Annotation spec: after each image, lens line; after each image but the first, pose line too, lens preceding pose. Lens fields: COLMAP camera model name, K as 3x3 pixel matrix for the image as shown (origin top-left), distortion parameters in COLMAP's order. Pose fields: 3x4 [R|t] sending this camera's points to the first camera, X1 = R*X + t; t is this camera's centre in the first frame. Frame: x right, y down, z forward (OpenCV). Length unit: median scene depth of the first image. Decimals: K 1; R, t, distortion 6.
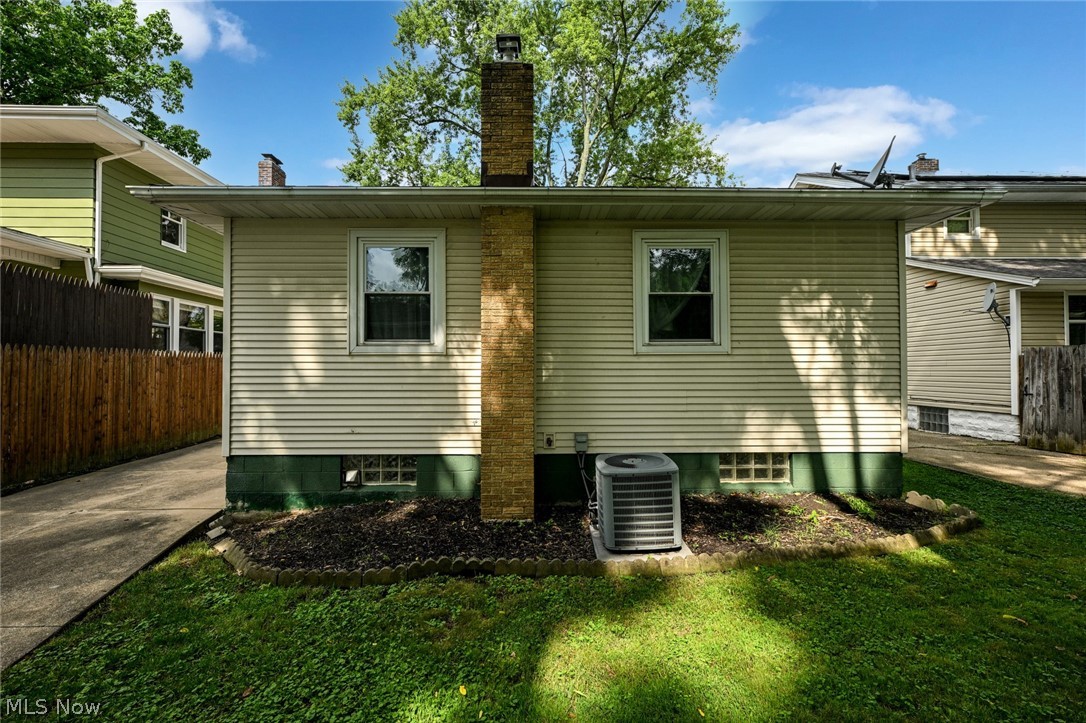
lens RADIAL K [[454.1, 0, 544.0], [0, 454.1, 361.3], [0, 0, 1]] dist [0.000210, 0.000106]
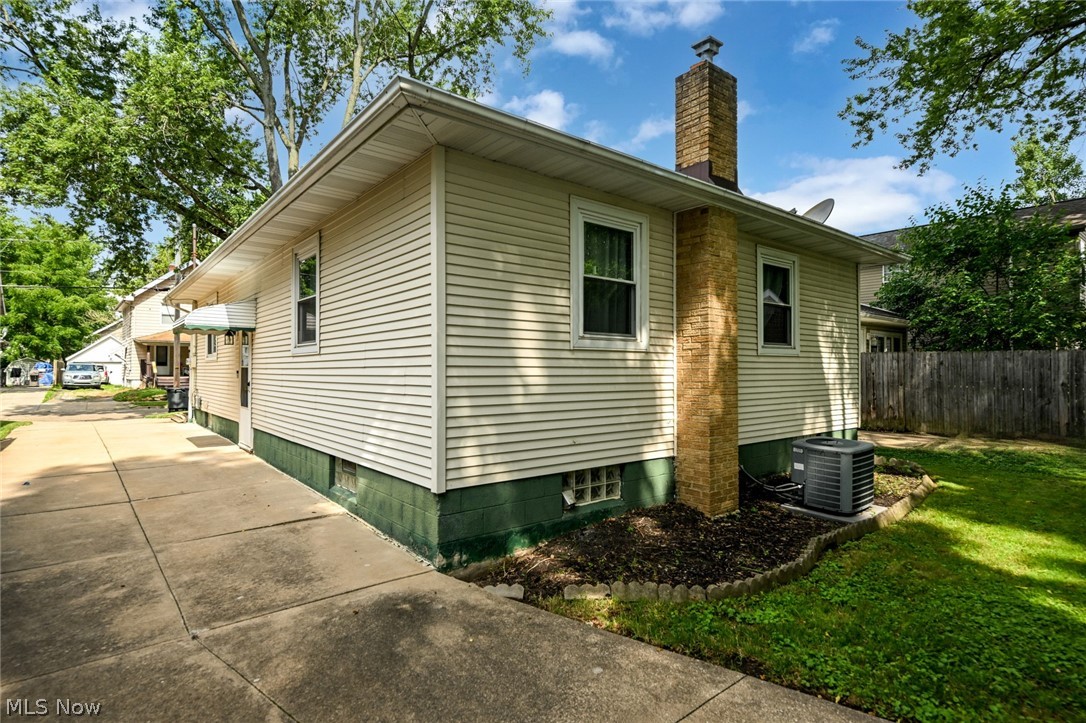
lens RADIAL K [[561.5, 0, 539.6], [0, 561.5, 361.1], [0, 0, 1]] dist [0.003026, 0.000723]
pose [[0.786176, 0.011465, 0.617896, -1.091948], [-0.012944, 0.999914, -0.002083, 0.009440], [-0.617867, -0.006360, 0.786257, 0.235457]]
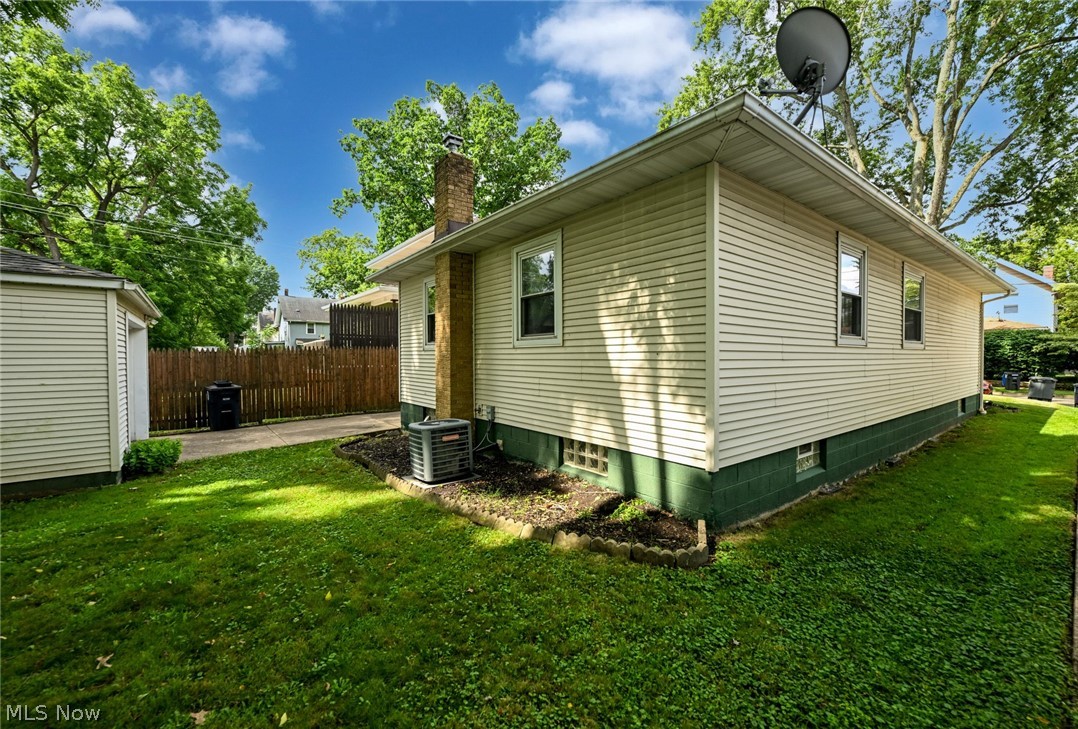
lens RADIAL K [[433.5, 0, 545.3], [0, 433.5, 367.8], [0, 0, 1]] dist [0.001550, 0.000121]
pose [[0.614935, 0.021932, -0.788273, 1.191630], [0.008575, 0.999368, 0.034495, 0.000308], [0.788531, -0.027971, 0.614358, 0.337678]]
